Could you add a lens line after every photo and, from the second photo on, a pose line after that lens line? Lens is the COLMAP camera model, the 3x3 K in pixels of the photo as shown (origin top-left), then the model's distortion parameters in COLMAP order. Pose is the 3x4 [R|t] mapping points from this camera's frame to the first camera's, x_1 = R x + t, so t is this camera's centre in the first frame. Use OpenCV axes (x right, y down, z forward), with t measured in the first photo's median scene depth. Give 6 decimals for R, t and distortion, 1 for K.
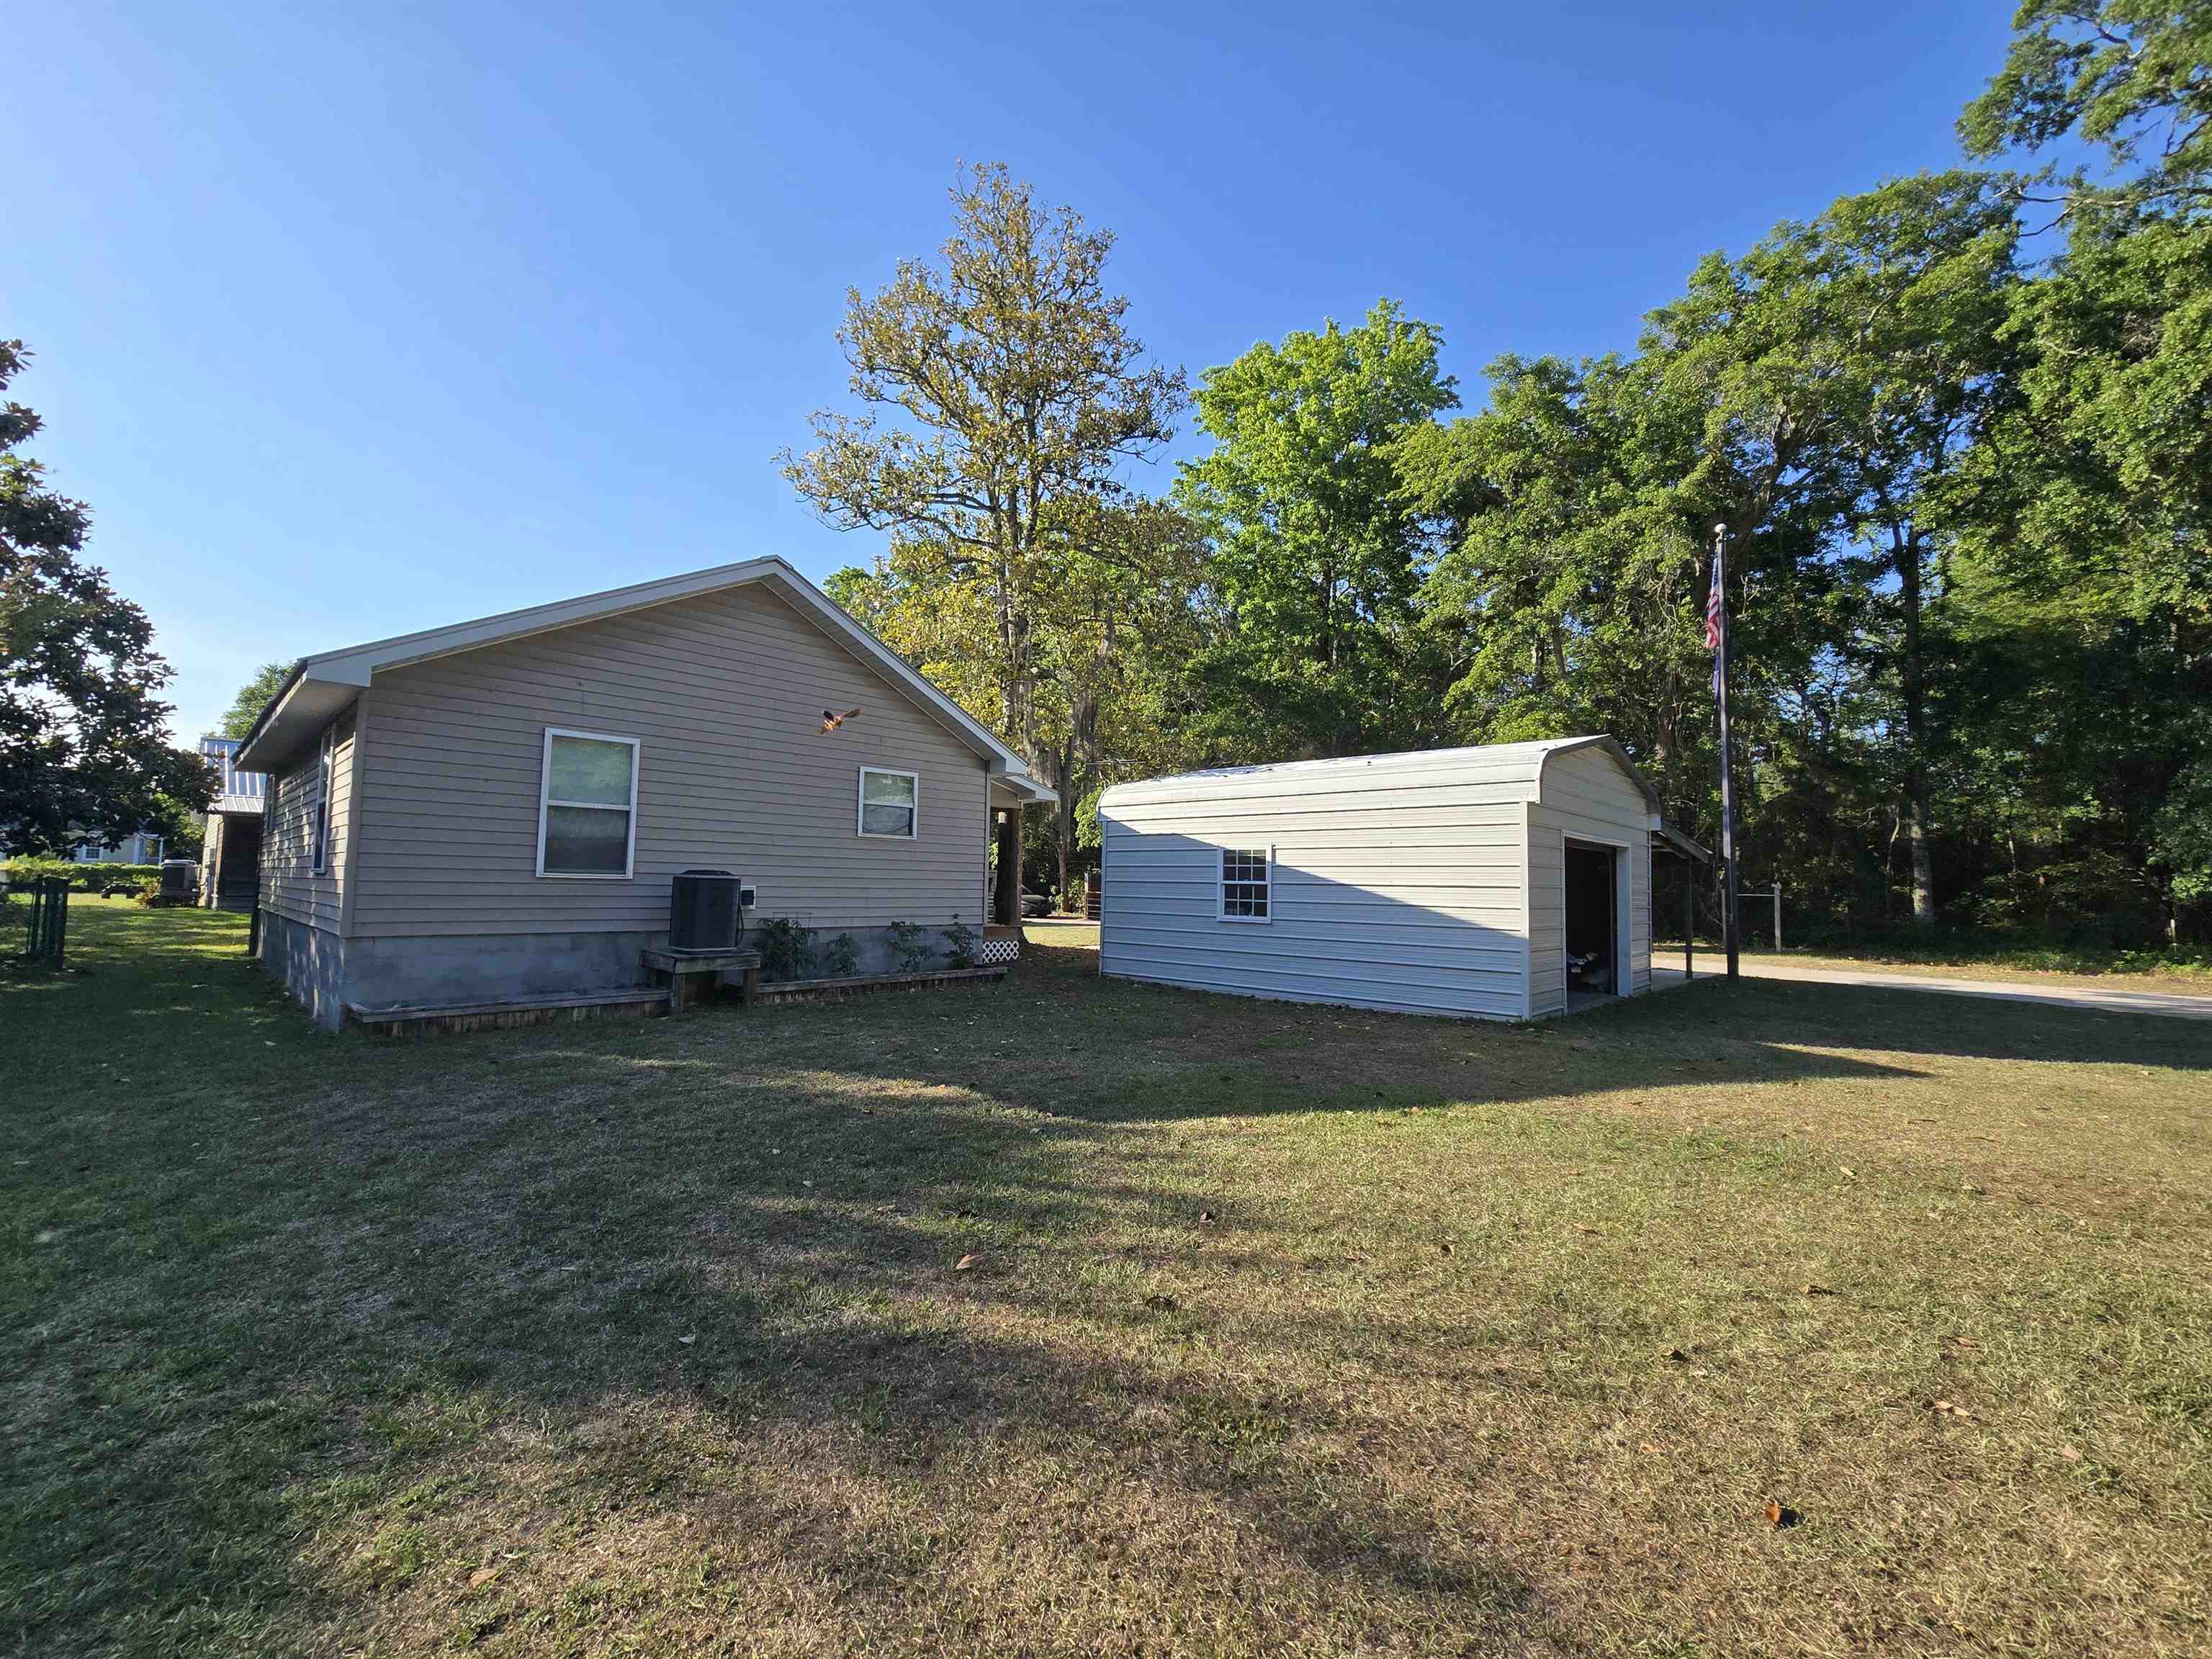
lens RADIAL K [[903.0, 0, 1110.9], [0, 903.0, 825.2], [0, 0, 1]] dist [0.010759, 0.000336]
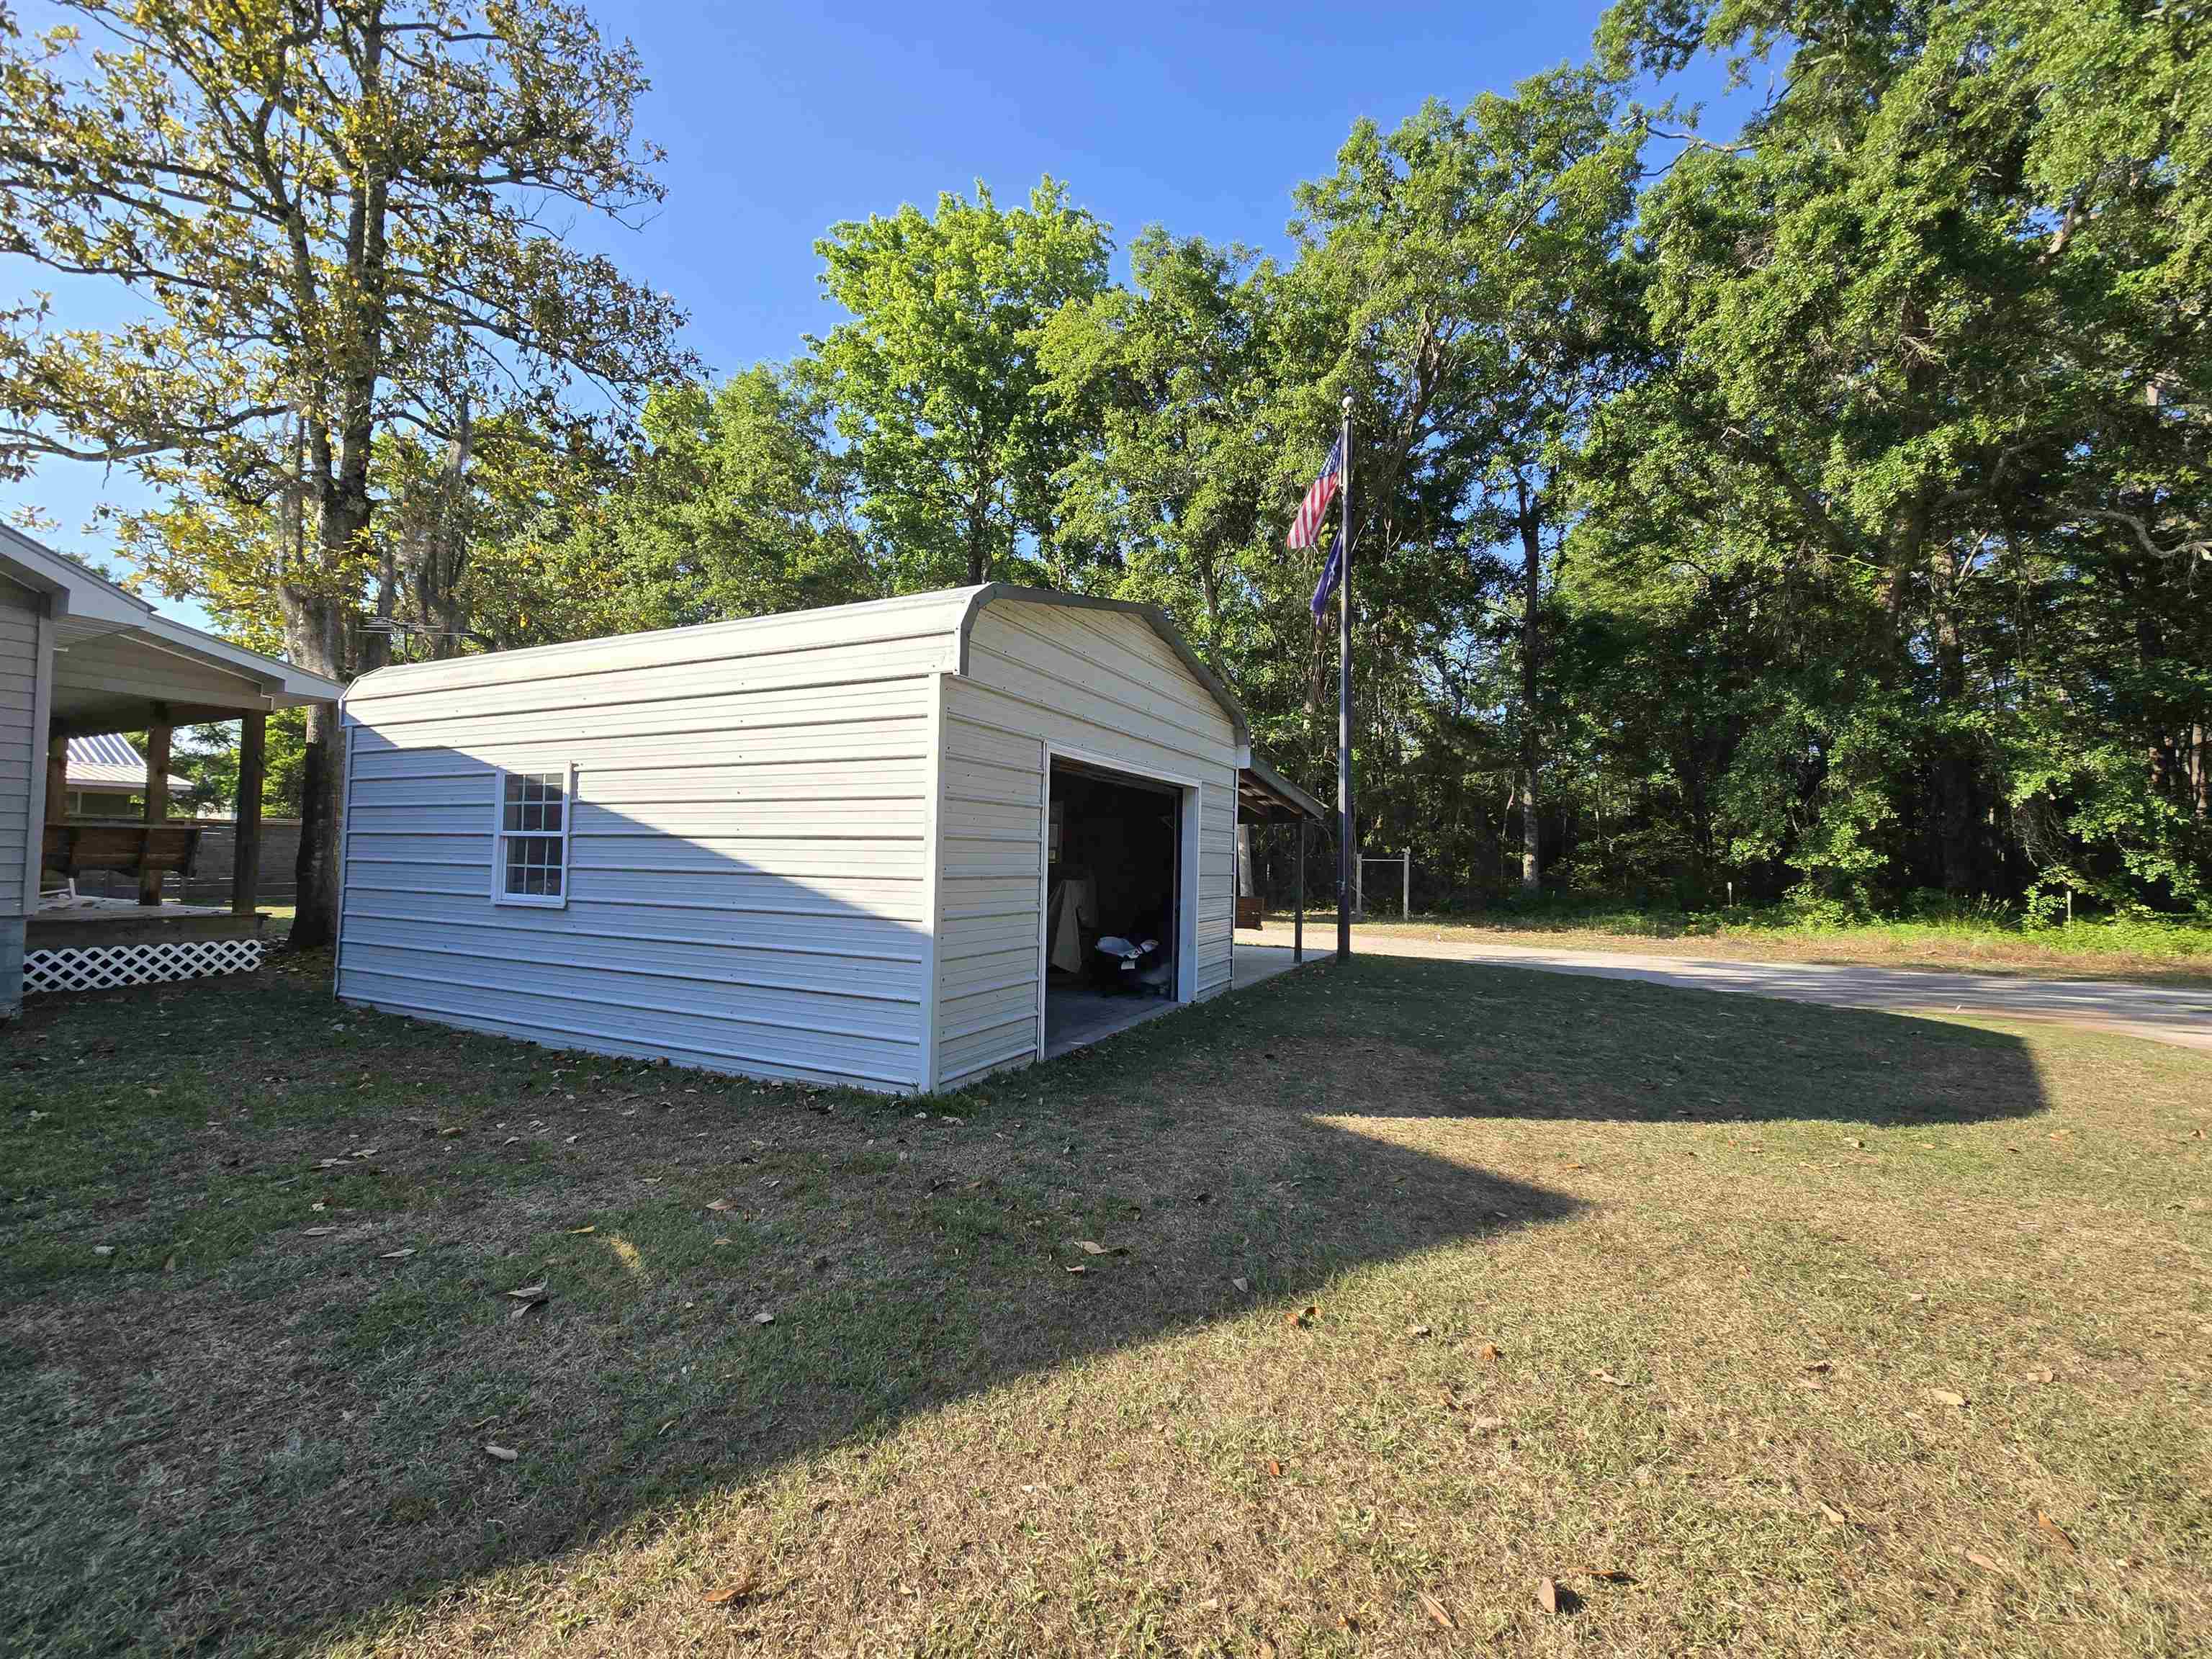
lens RADIAL K [[903.0, 0, 1092.0], [0, 903.0, 832.0], [0, 0, 1]] dist [0.010759, 0.000336]
pose [[0.960701, 0.007857, 0.277474, 0.187471], [-0.019486, 0.999042, 0.039177, 0.020300], [-0.276901, -0.043044, 0.959934, 0.223324]]
